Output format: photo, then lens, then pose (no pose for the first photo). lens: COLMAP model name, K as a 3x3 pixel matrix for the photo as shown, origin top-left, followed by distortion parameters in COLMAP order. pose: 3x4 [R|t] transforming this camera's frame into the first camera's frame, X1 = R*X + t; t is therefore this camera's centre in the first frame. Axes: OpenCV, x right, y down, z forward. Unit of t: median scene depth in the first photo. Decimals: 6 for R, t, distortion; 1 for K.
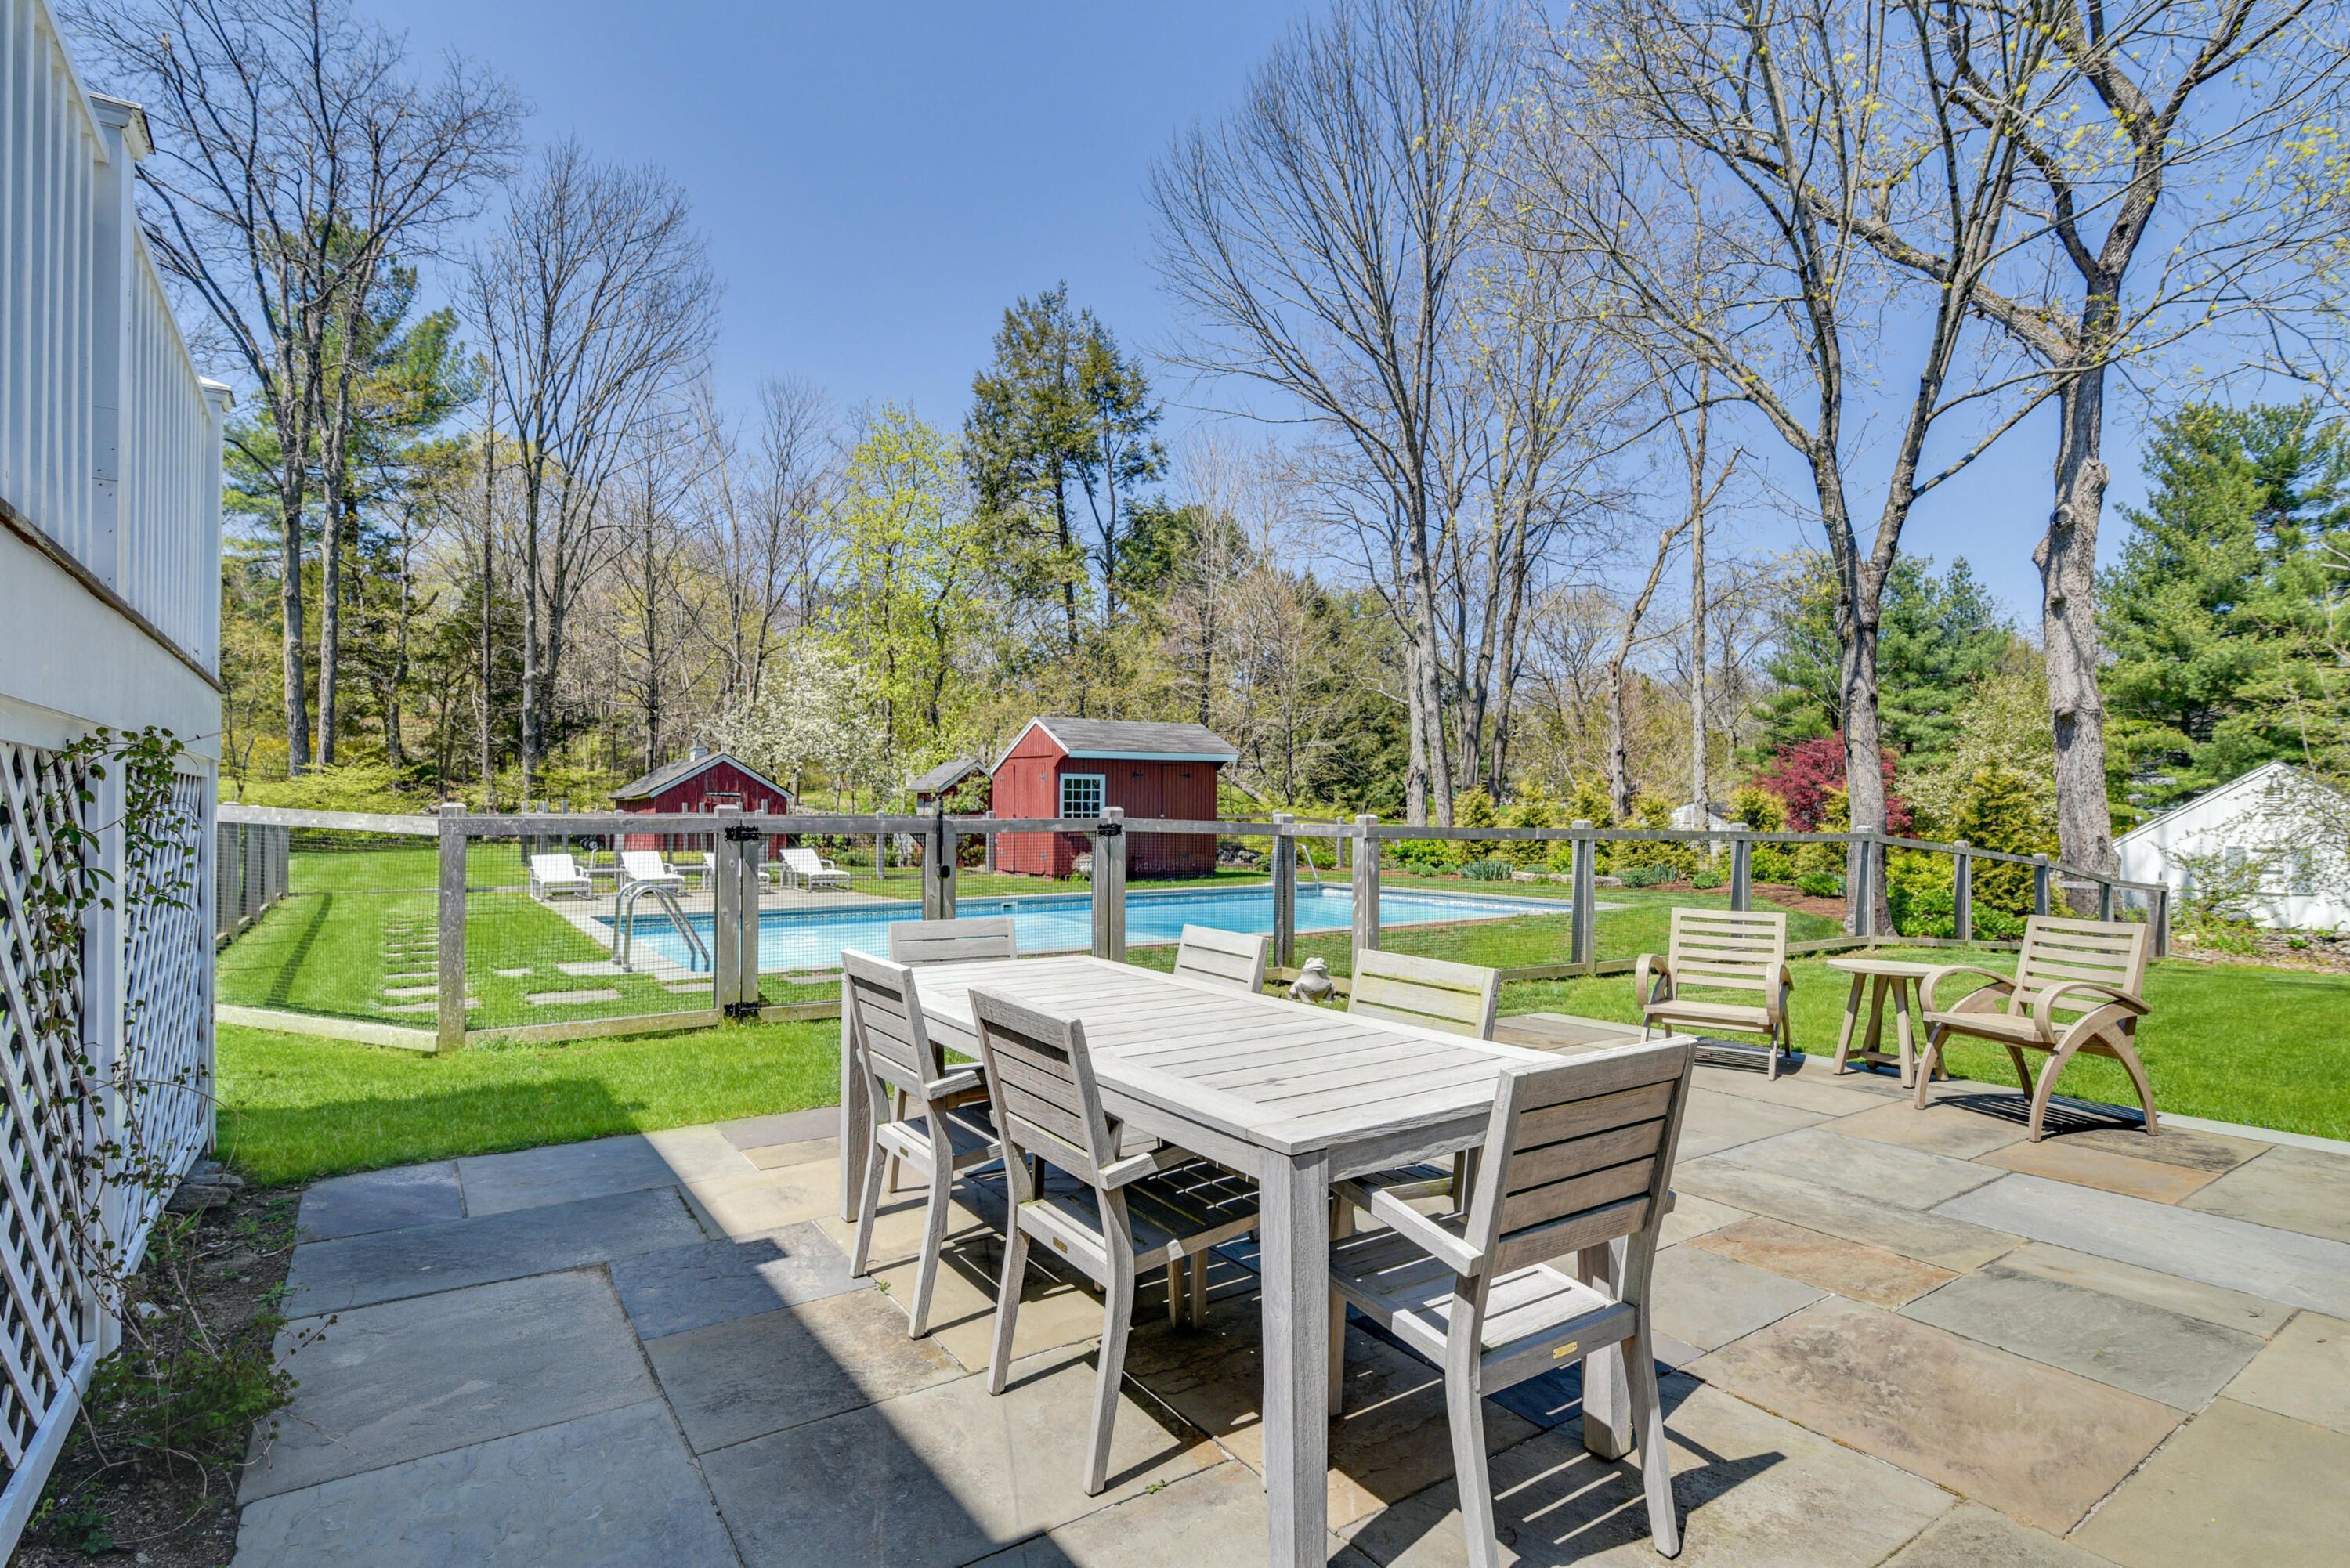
lens RADIAL K [[1166.3, 0, 1181.3], [0, 1166.3, 787.9], [0, 0, 1]] dist [-0.012751, -0.000473]
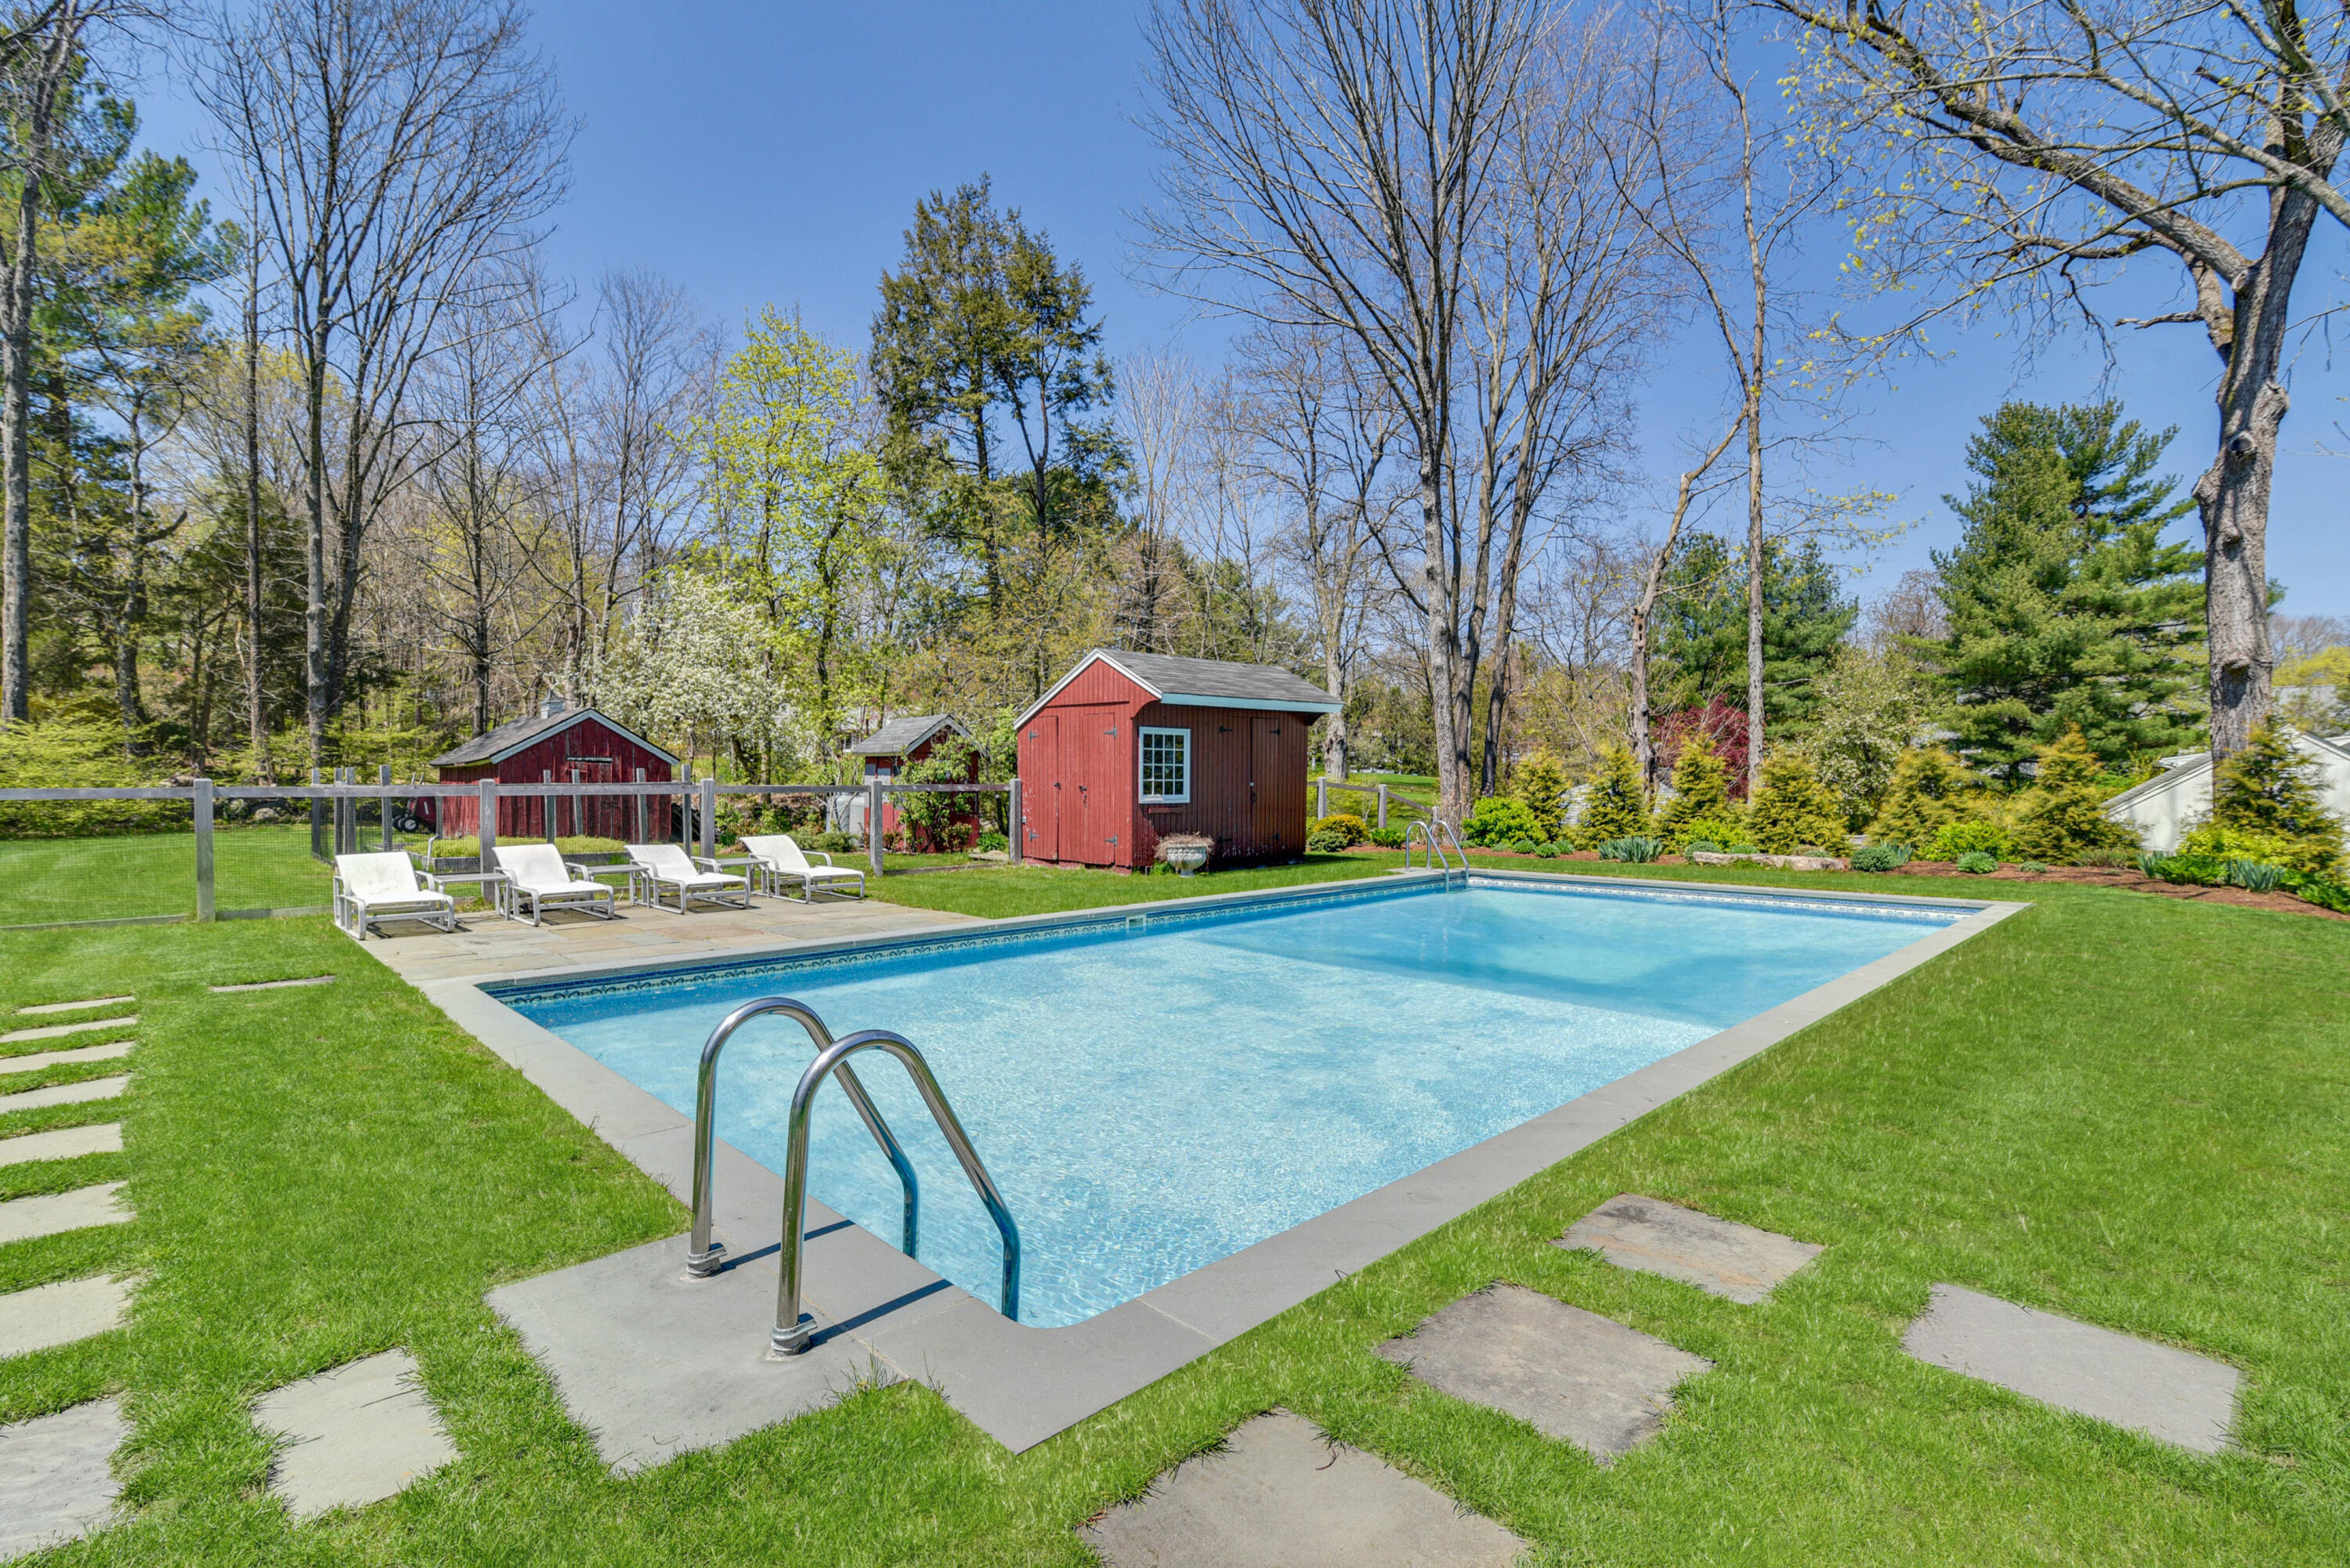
lens RADIAL K [[1071.5, 0, 1172.2], [0, 1071.5, 790.5], [0, 0, 1]] dist [-0.014779, 0.001585]
pose [[0.985747, -0.005172, 0.168153, -0.104160], [-0.000015, 0.999525, 0.030829, 0.003655], [-0.168232, -0.030392, 0.985279, 0.179405]]
